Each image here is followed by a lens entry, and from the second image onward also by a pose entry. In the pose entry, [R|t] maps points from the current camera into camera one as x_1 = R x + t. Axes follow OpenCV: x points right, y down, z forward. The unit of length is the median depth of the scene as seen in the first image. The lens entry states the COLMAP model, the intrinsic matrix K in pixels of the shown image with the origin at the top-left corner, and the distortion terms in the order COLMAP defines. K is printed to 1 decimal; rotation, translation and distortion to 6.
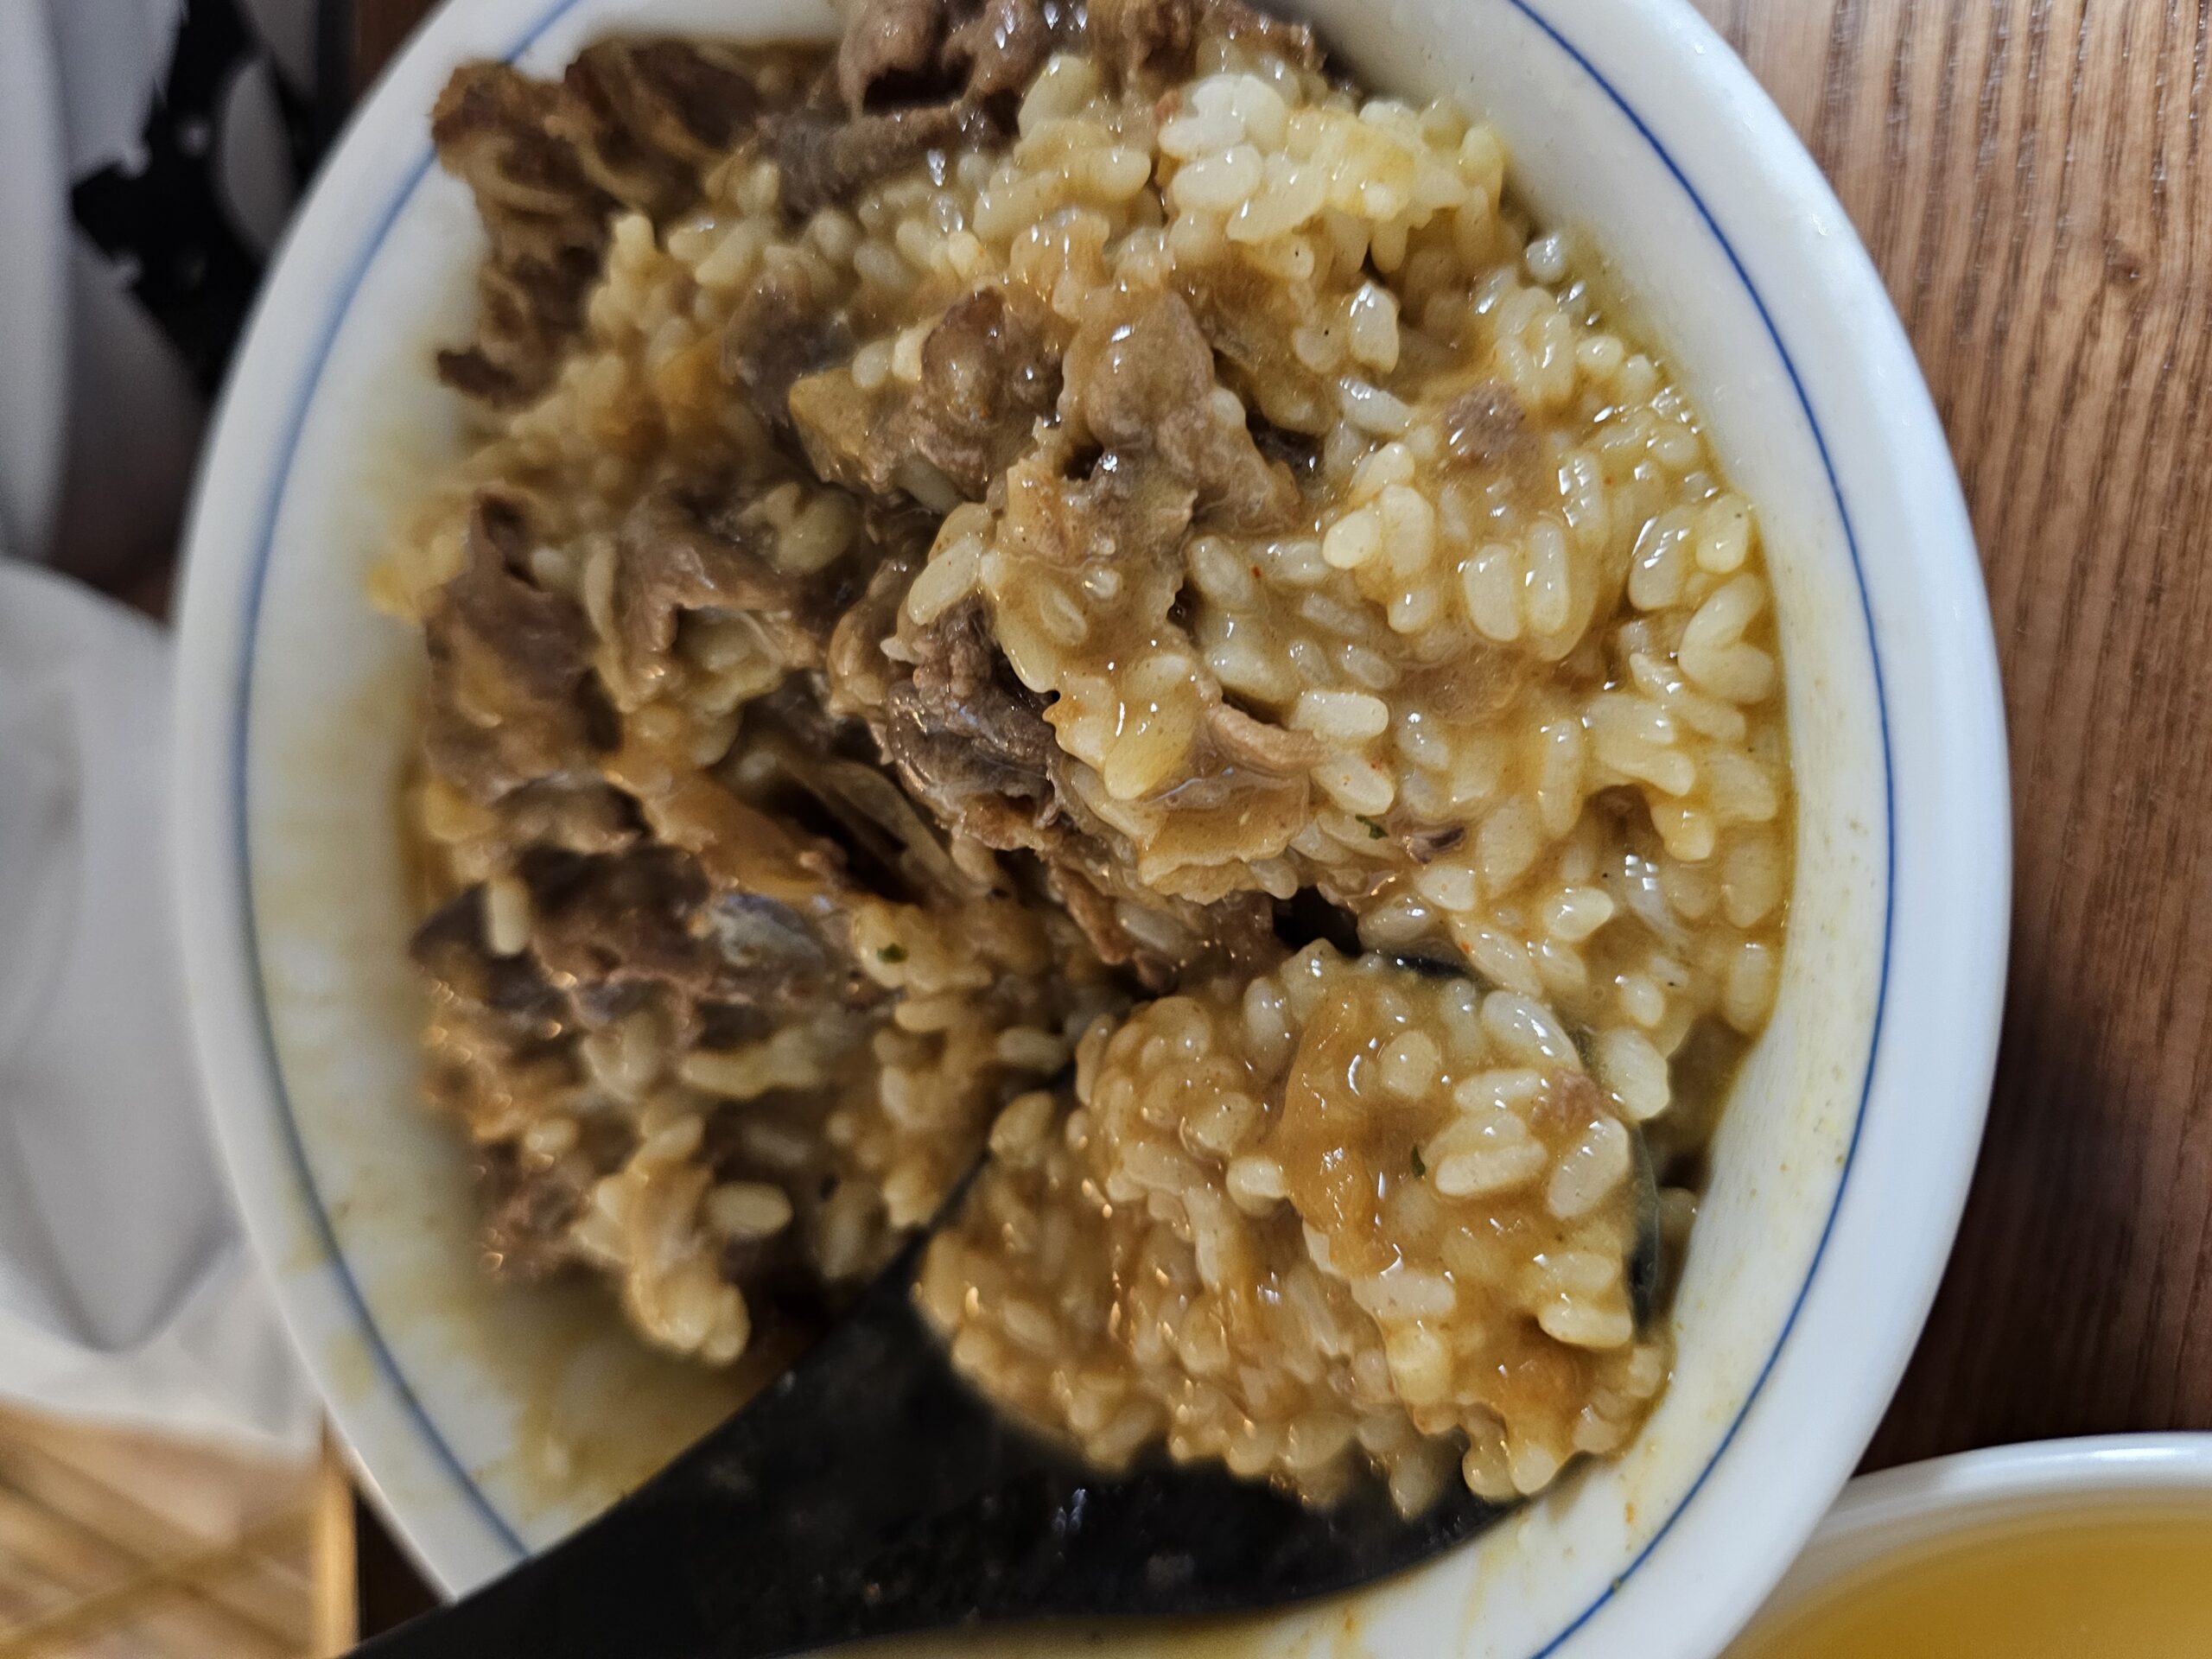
lens RADIAL K [[1635.1, 0, 1106.0], [0, 1635.1, 829.5], [0, 0, 1]] dist [-0.258353, 0.204137]
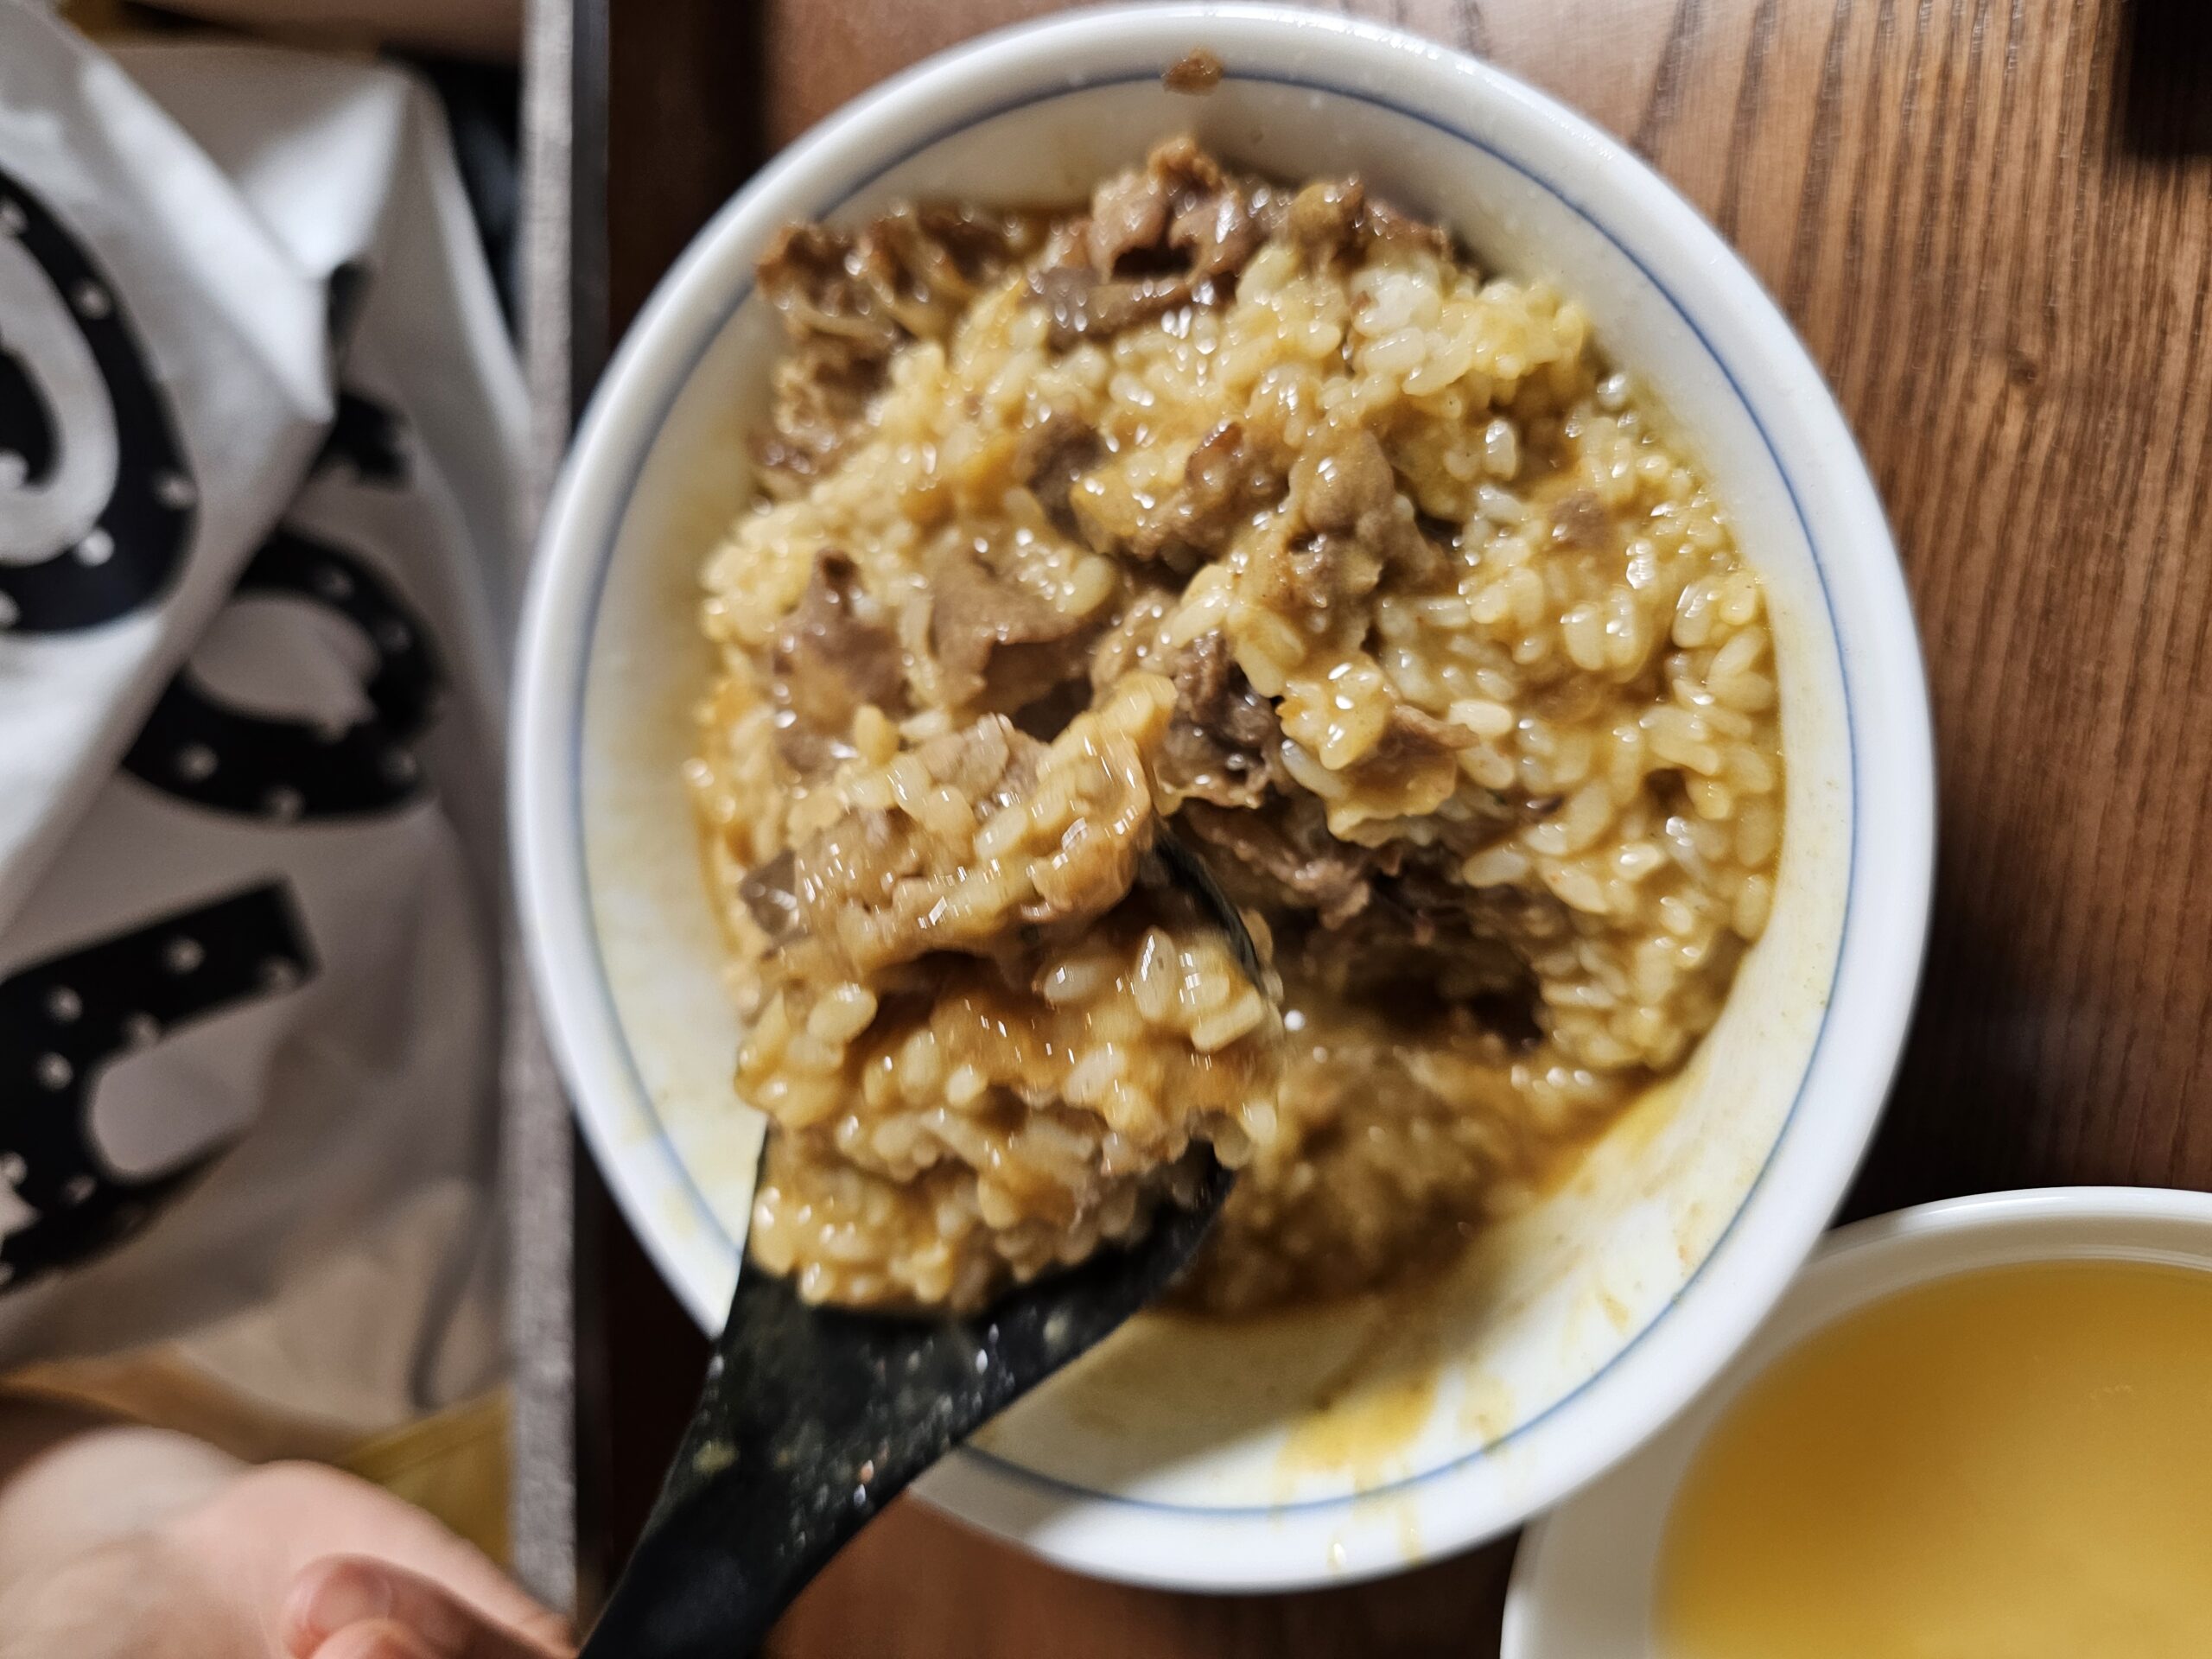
lens RADIAL K [[1493.8, 0, 1106.0], [0, 1493.8, 829.5], [0, 0, 1]] dist [-0.338681, 0.270469]
pose [[0.999642, -0.010875, -0.024459, -0.146741], [0.011715, 0.999337, 0.034483, -0.020775], [0.024067, -0.034757, 0.999106, -0.285126]]
